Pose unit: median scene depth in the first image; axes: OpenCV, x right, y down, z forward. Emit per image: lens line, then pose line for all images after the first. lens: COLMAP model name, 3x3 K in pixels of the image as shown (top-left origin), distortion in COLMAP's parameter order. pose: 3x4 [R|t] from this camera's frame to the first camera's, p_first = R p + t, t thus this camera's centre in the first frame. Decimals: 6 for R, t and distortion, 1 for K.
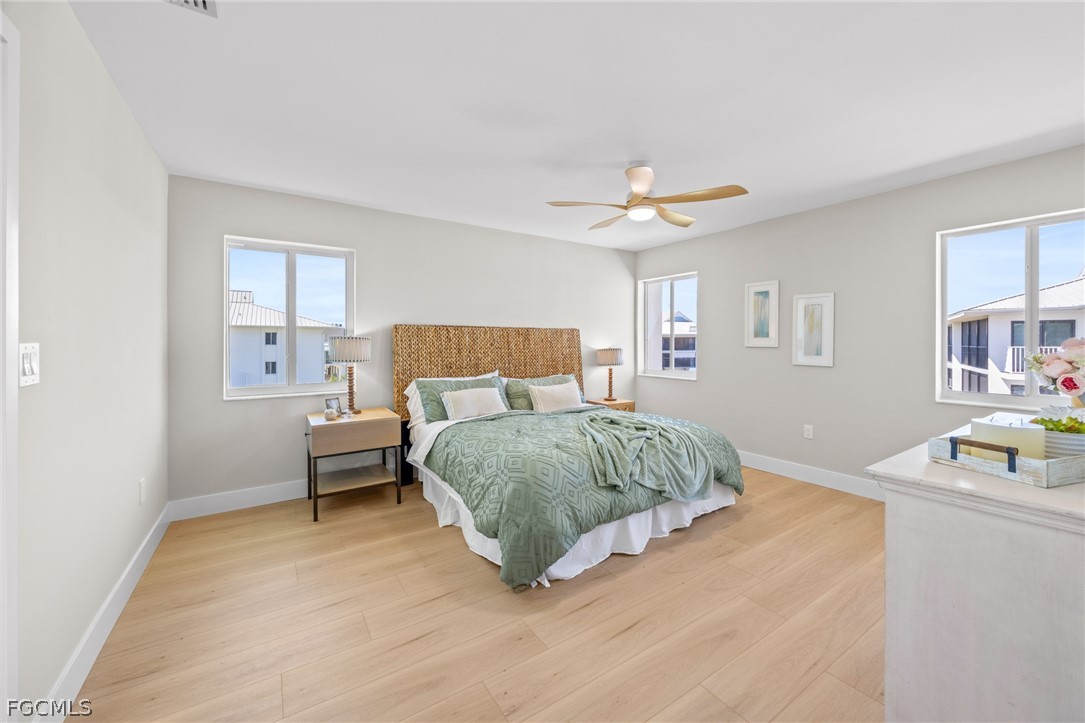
lens RADIAL K [[427.7, 0, 544.0], [0, 427.7, 340.7], [0, 0, 1]] dist [-0.001095, -0.000014]
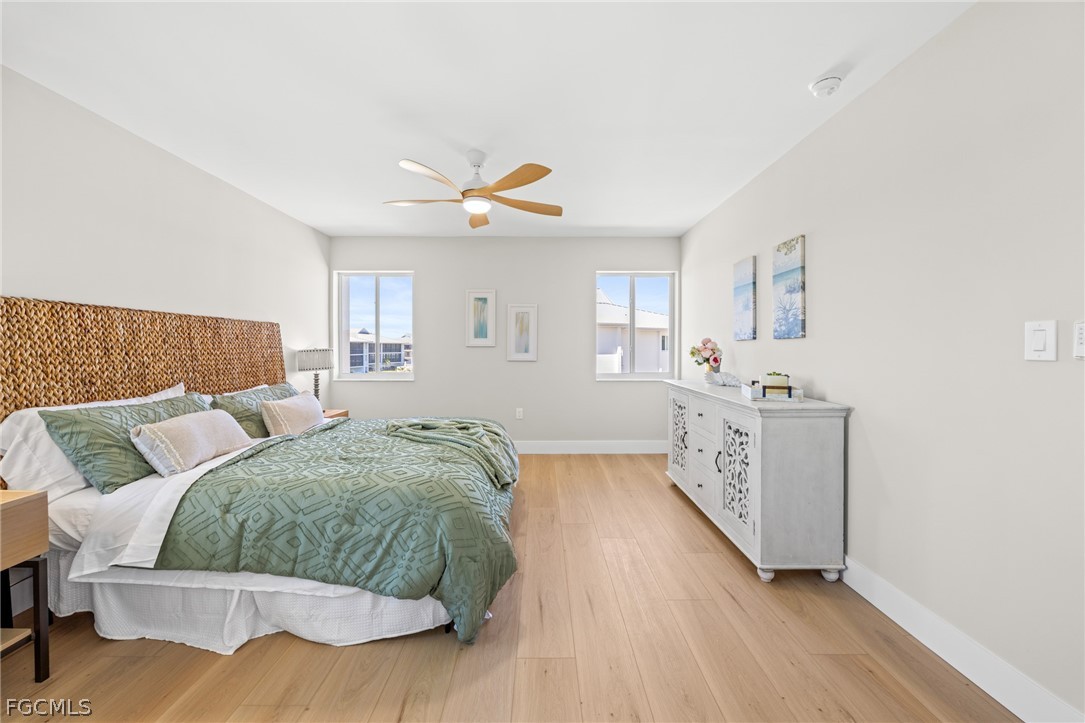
lens RADIAL K [[424.9, 0, 539.2], [0, 424.9, 350.2], [0, 0, 1]] dist [-0.000879, -0.000059]
pose [[0.538772, -0.003990, 0.842442, -0.374039], [-0.001784, 0.999981, 0.005877, 0.018434], [-0.842450, -0.004669, 0.538754, 0.261104]]
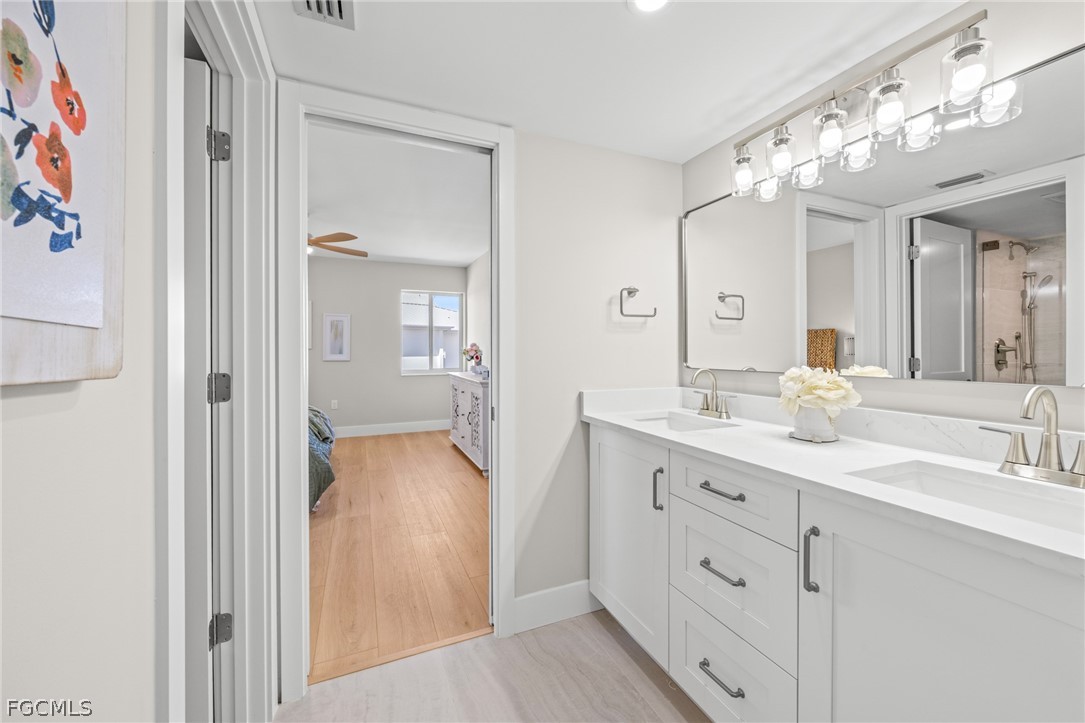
lens RADIAL K [[424.9, 0, 539.2], [0, 424.9, 350.2], [0, 0, 1]] dist [-0.000879, -0.000059]
pose [[0.162205, -0.001298, 0.986756, -0.692643], [0.002143, 0.999997, 0.000963, 0.019360], [-0.986755, 0.001959, 0.162207, 0.041707]]
